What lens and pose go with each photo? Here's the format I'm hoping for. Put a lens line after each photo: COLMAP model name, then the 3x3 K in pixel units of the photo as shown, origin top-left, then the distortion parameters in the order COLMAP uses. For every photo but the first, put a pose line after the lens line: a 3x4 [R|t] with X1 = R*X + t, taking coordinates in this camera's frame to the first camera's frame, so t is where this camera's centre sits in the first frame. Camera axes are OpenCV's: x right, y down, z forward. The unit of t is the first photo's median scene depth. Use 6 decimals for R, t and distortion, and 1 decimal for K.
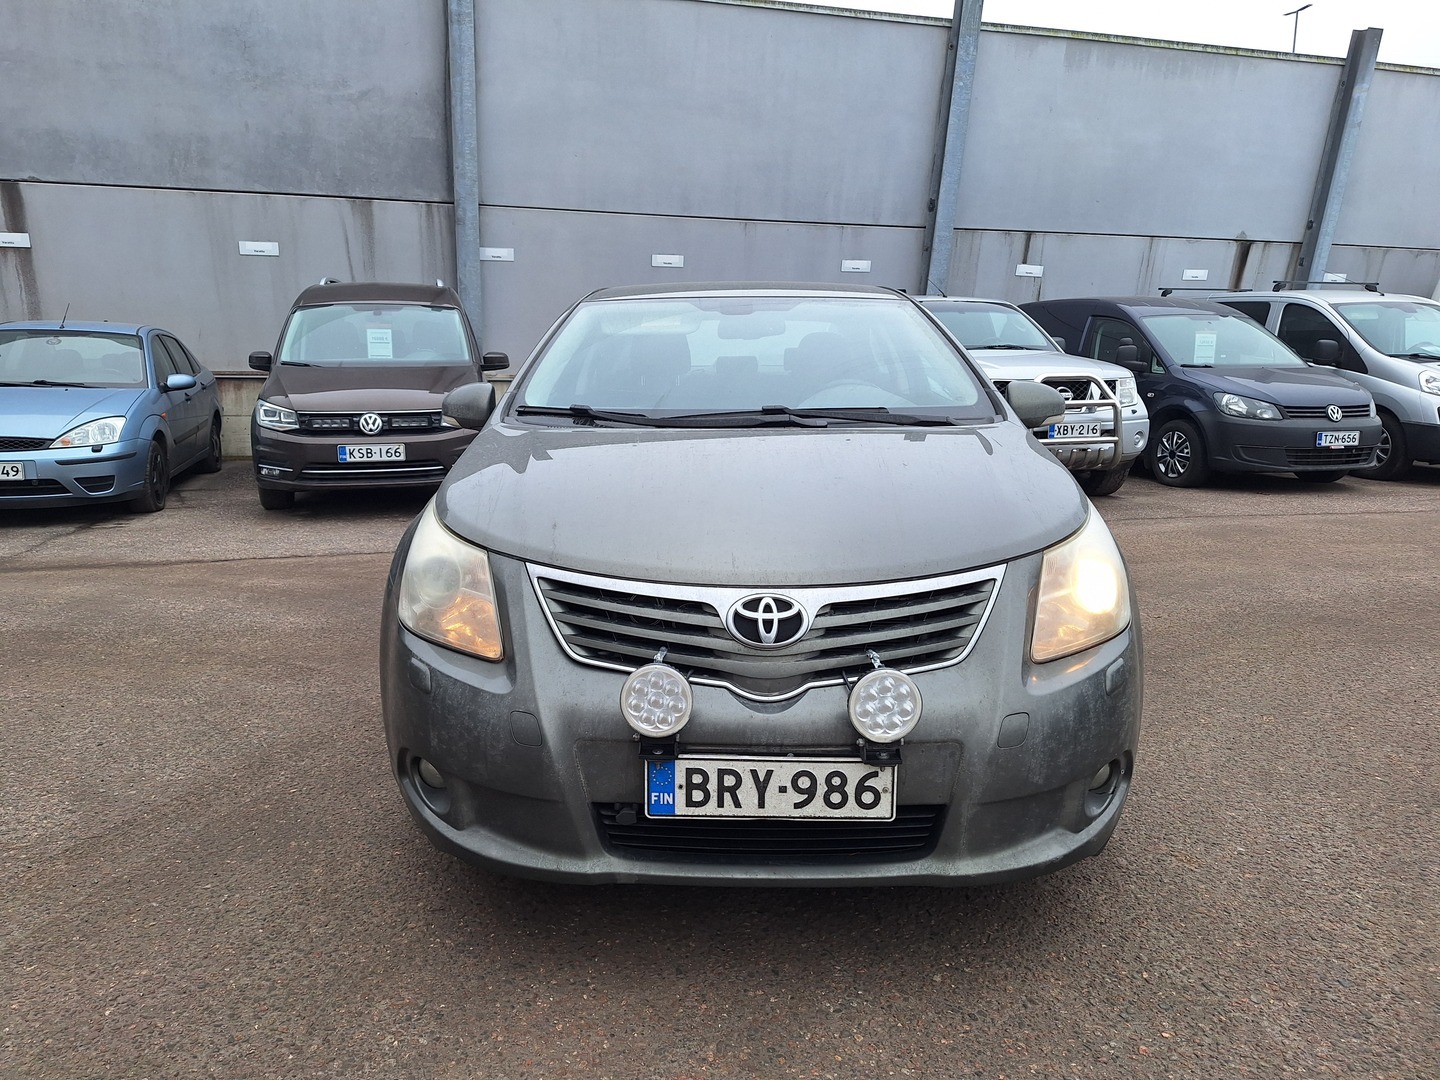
lens RADIAL K [[1016.7, 0, 703.0], [0, 1016.7, 545.2], [0, 0, 1]] dist [0.064224, -0.062628]
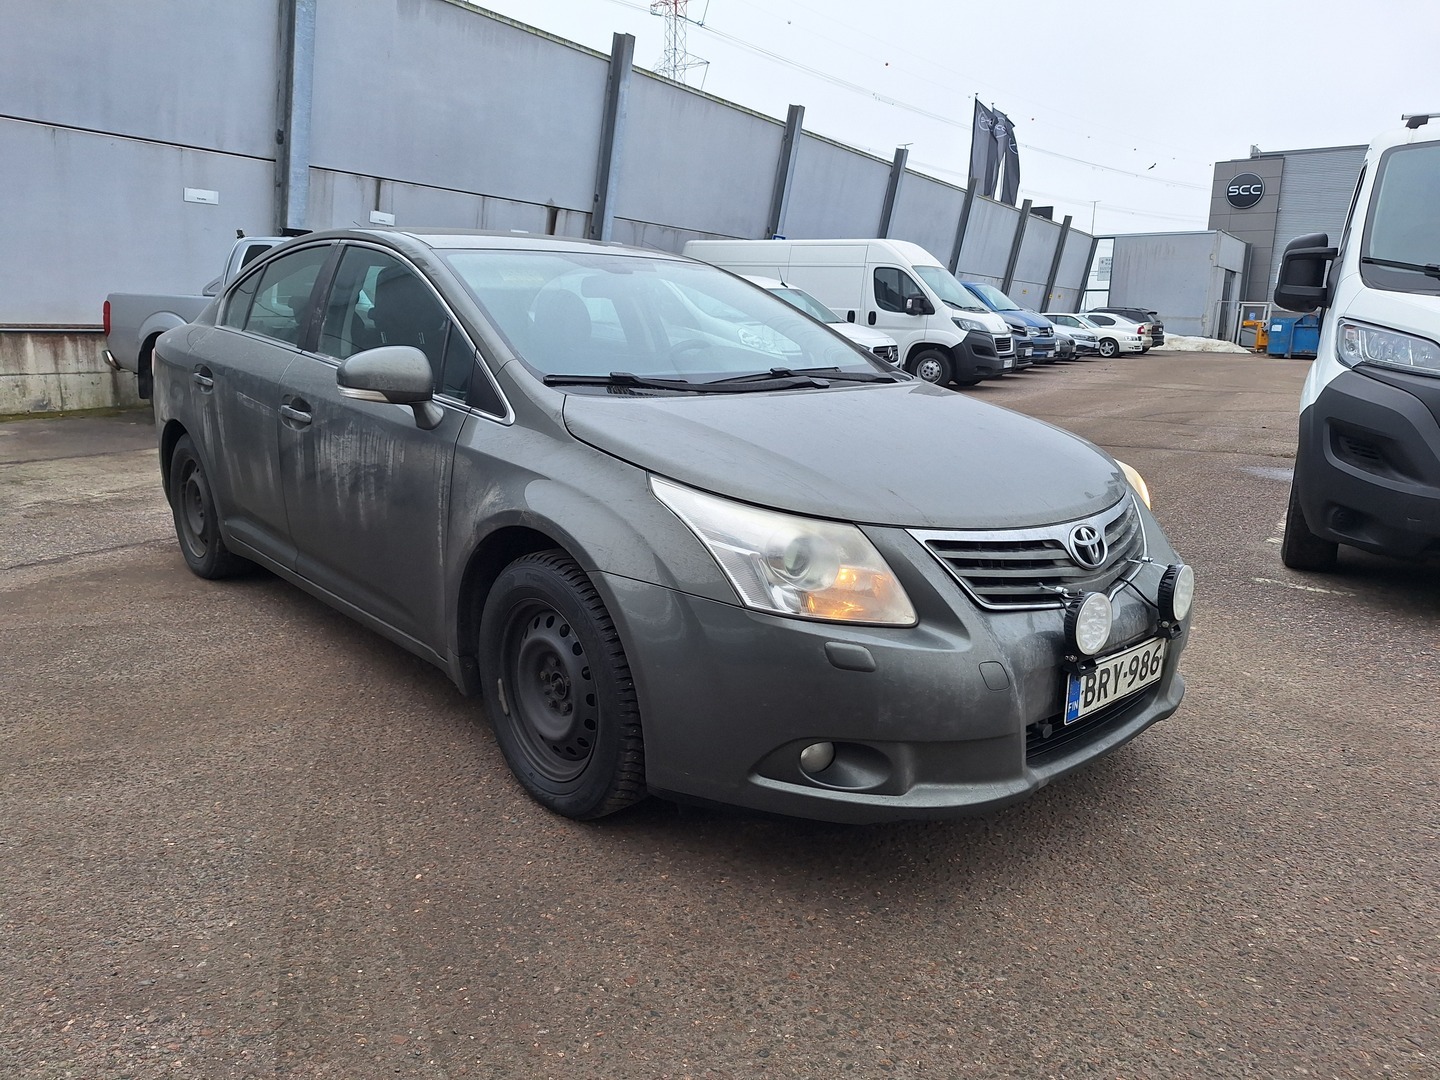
lens RADIAL K [[1016.7, 0, 703.0], [0, 1016.7, 545.2], [0, 0, 1]] dist [0.064224, -0.062628]
pose [[0.727540, -0.142086, 0.671191, -0.713965], [0.107255, 0.989846, 0.093282, -0.059778], [-0.677630, 0.004122, 0.735392, 0.262168]]
